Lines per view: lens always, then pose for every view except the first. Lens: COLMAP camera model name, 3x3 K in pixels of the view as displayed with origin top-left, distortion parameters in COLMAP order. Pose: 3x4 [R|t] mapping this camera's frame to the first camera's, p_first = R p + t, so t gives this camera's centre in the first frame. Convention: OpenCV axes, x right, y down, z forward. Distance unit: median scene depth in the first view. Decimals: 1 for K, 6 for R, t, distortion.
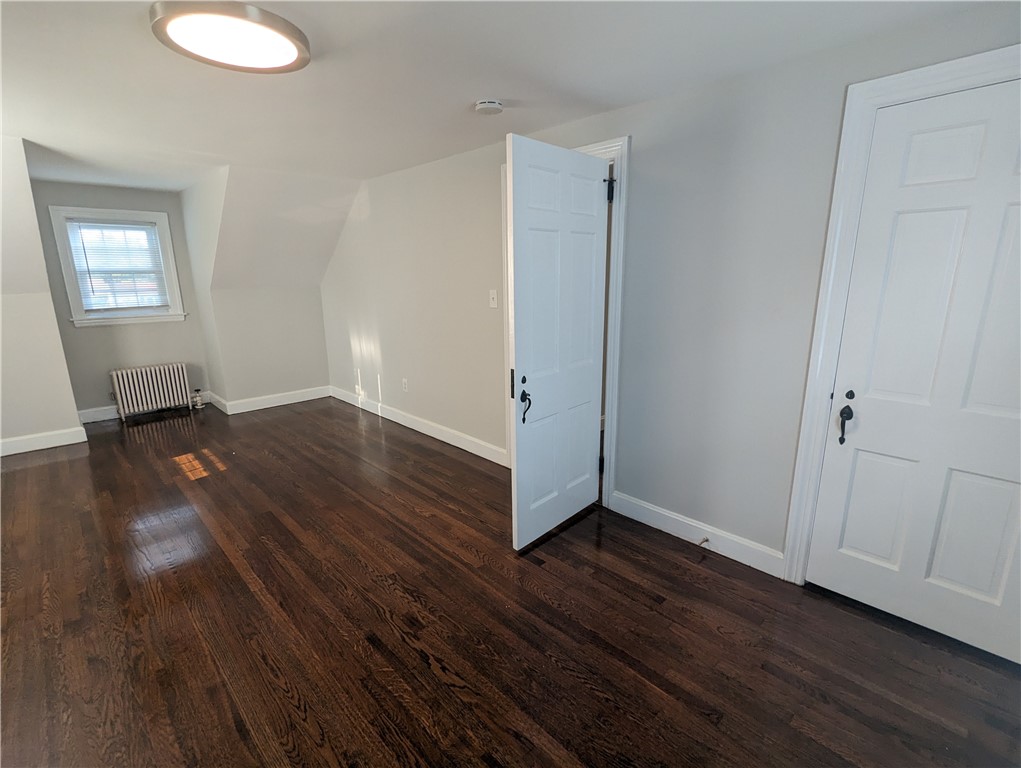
lens RADIAL K [[484.6, 0, 514.3], [0, 484.6, 387.2], [0, 0, 1]] dist [0.011892, -0.000580]
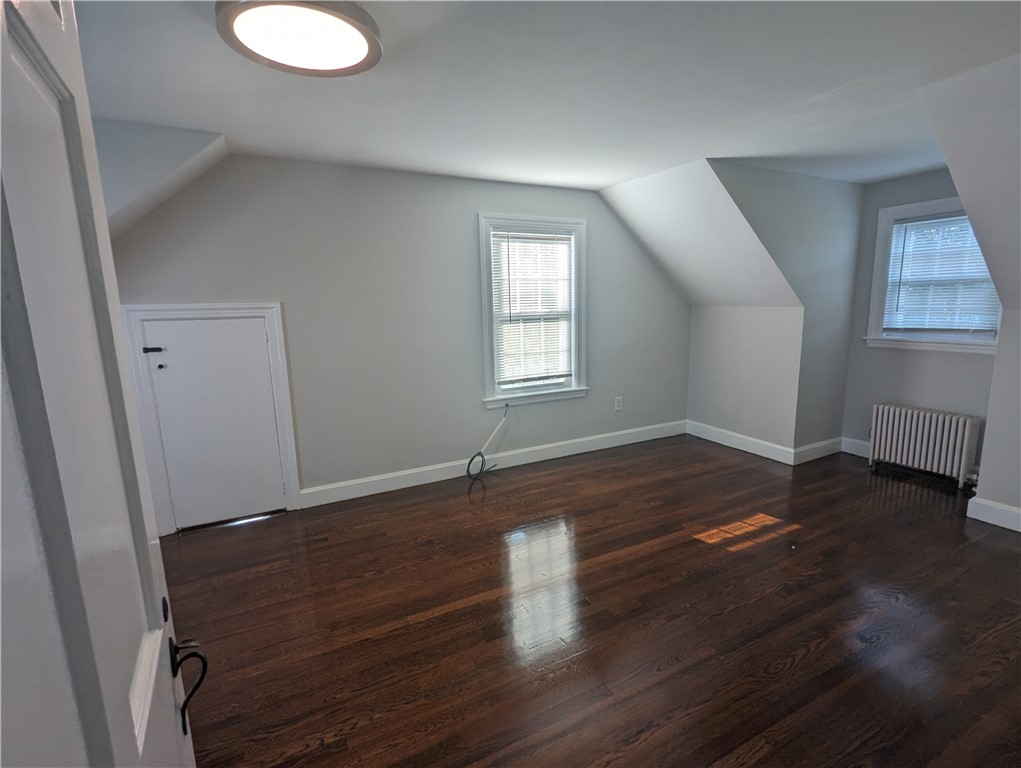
lens RADIAL K [[484.6, 0, 517.8], [0, 484.6, 388.5], [0, 0, 1]] dist [0.011892, -0.000580]
pose [[-0.269334, 0.189946, -0.944129, 0.133904], [-0.199774, 0.948012, 0.247717, -0.171285], [0.942099, 0.255331, -0.217385, 0.740596]]
